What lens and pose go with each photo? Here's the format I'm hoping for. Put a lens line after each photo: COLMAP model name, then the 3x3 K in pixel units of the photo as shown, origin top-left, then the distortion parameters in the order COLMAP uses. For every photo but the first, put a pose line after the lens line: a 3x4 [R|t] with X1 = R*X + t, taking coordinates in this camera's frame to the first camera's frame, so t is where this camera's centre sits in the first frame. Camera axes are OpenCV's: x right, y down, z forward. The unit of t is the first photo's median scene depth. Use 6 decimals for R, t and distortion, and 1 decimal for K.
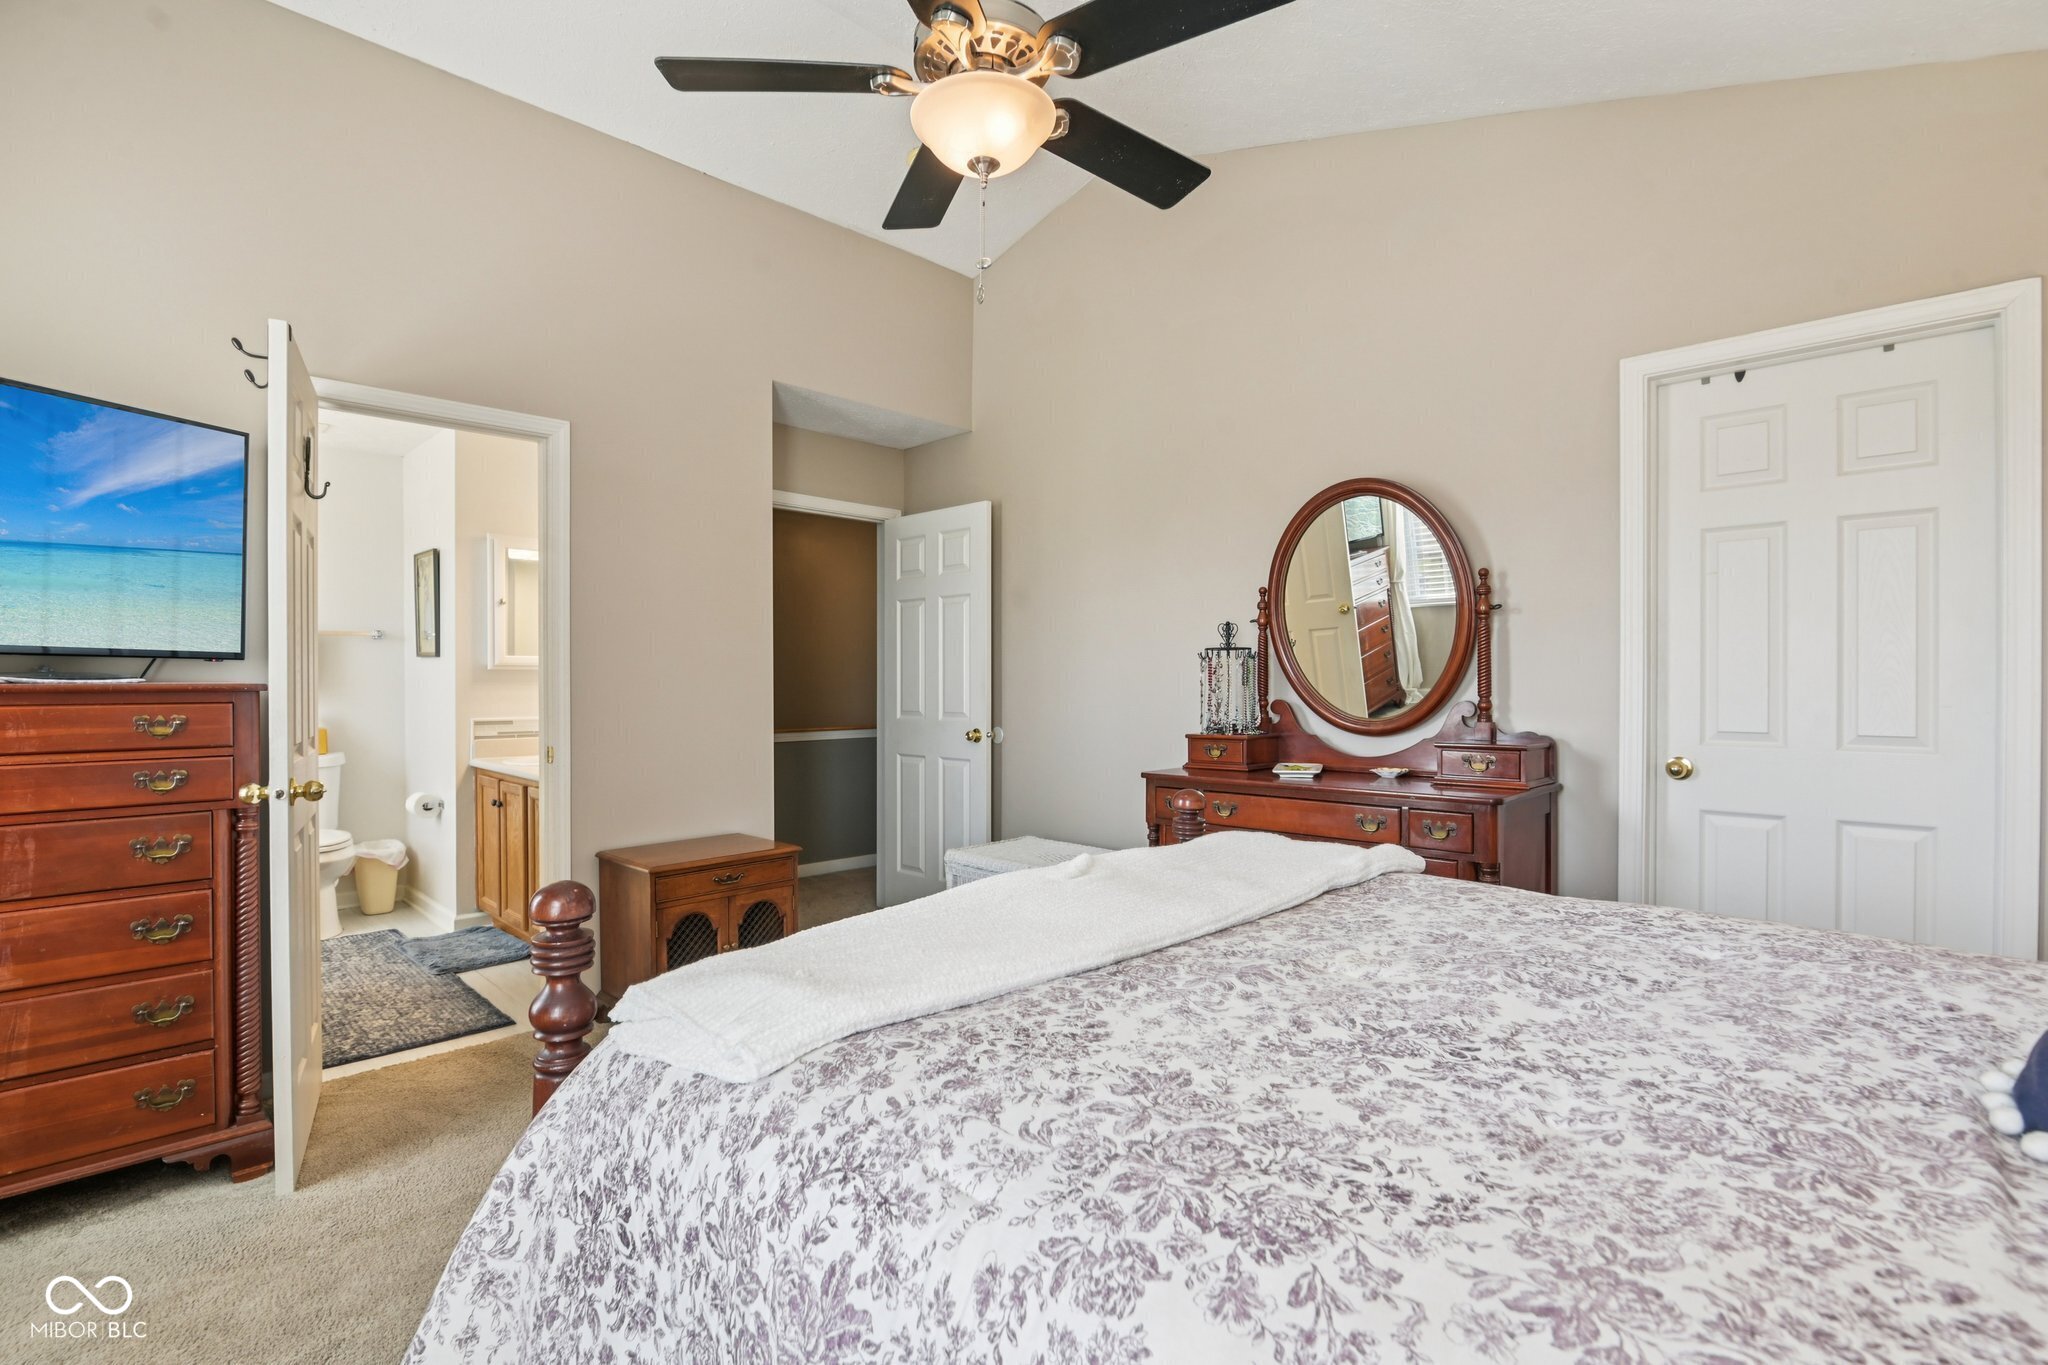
lens RADIAL K [[955.9, 0, 1020.9], [0, 955.9, 684.9], [0, 0, 1]] dist [-0.011245, -0.003156]
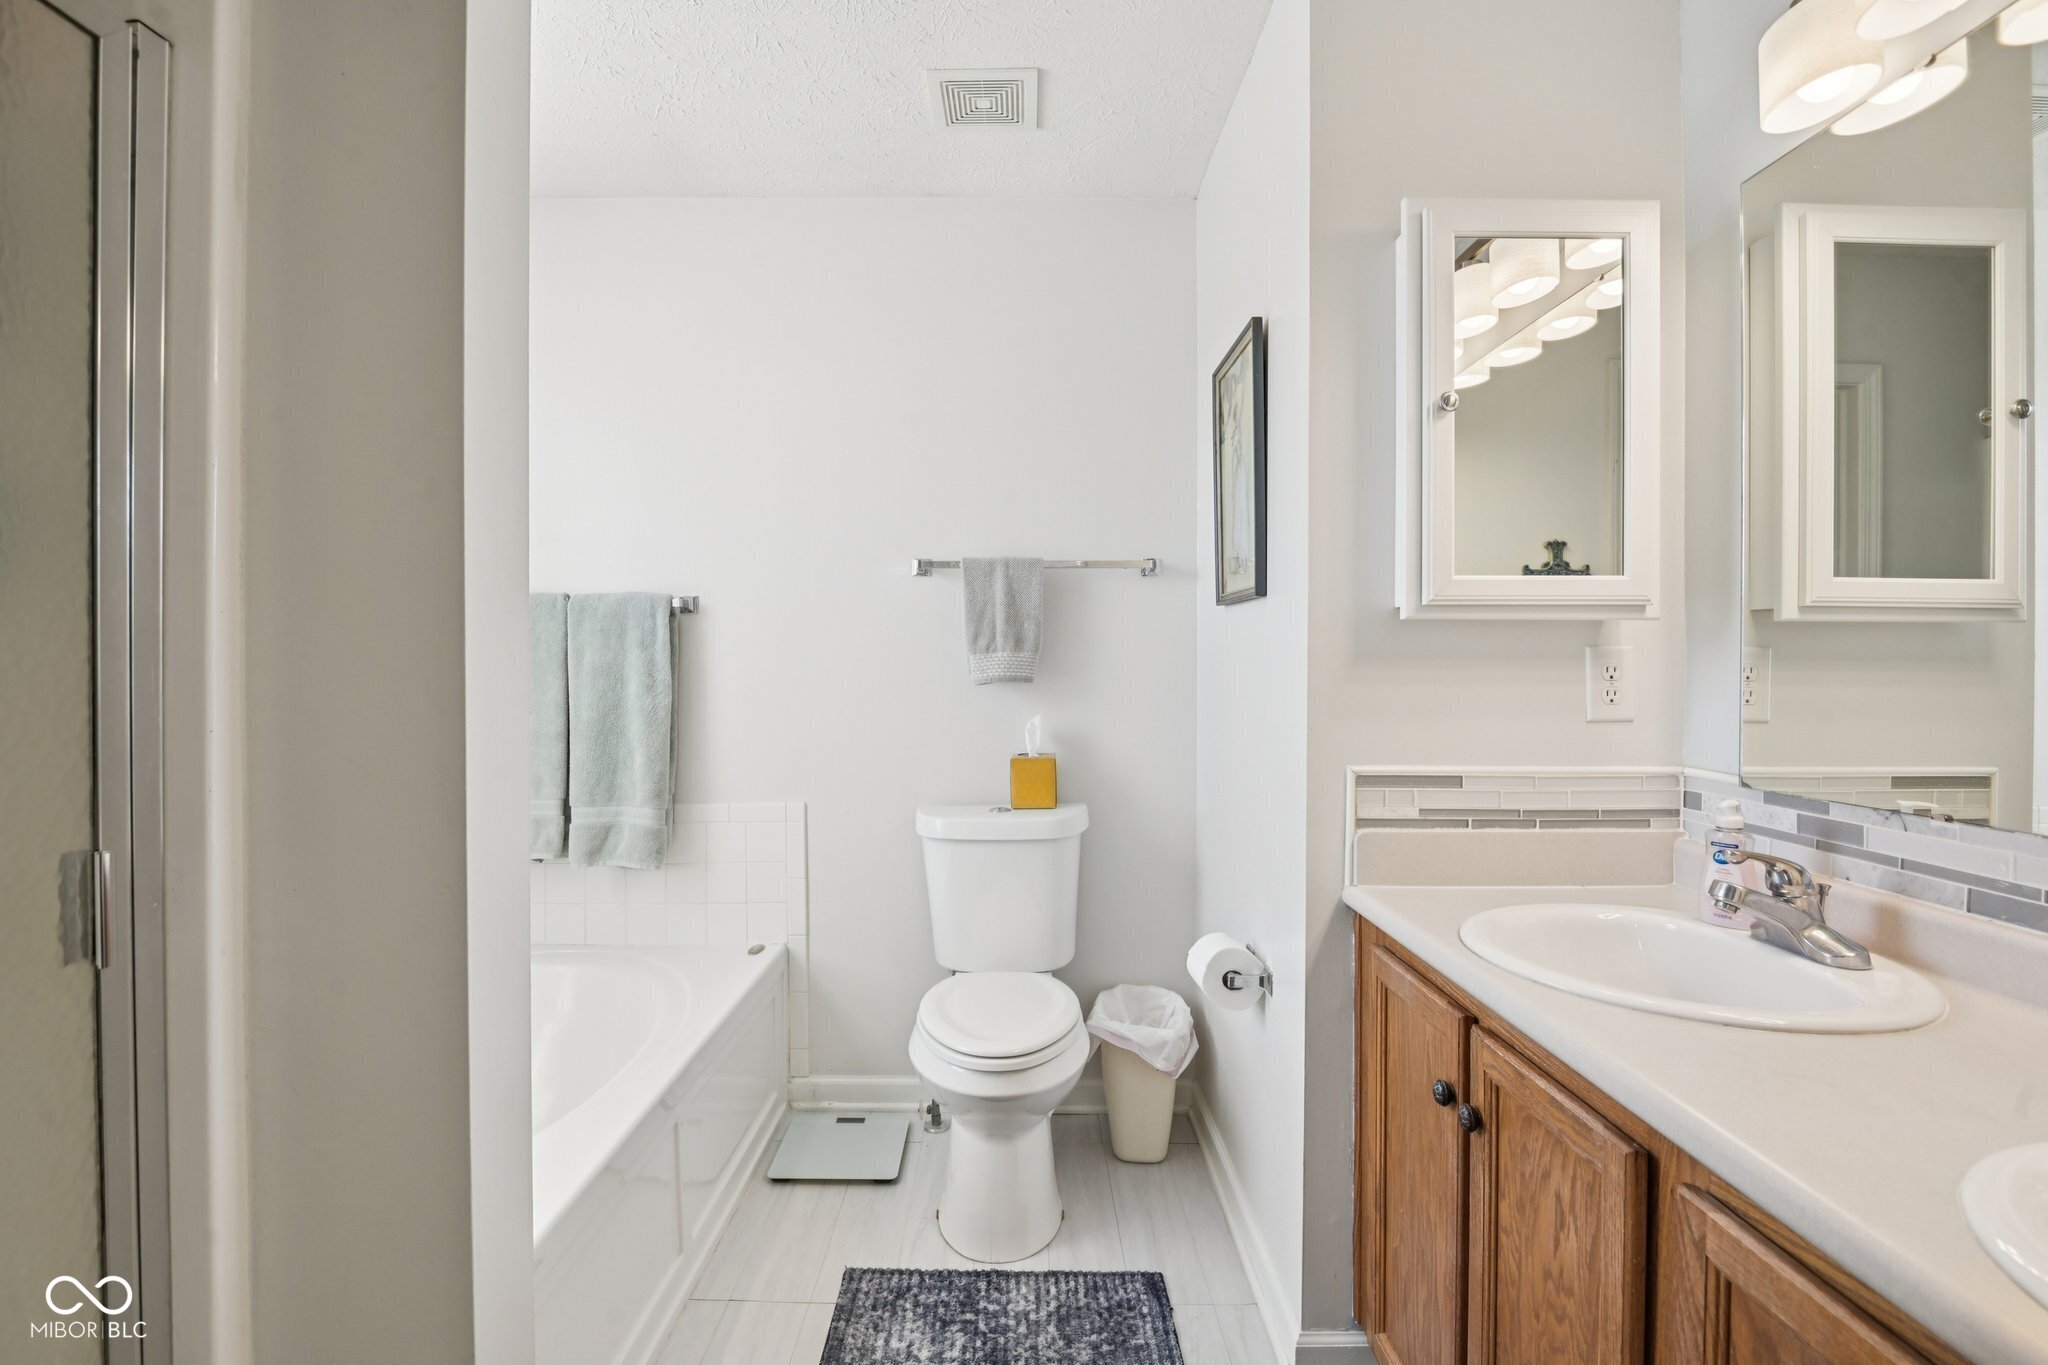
lens RADIAL K [[955.9, 0, 1022.8], [0, 955.9, 674.8], [0, 0, 1]] dist [-0.011245, -0.003156]
pose [[0.709543, 0.010904, -0.704578, -0.407566], [-0.007304, 0.999940, 0.008120, 0.000573], [0.704625, -0.000615, 0.709580, 0.655536]]
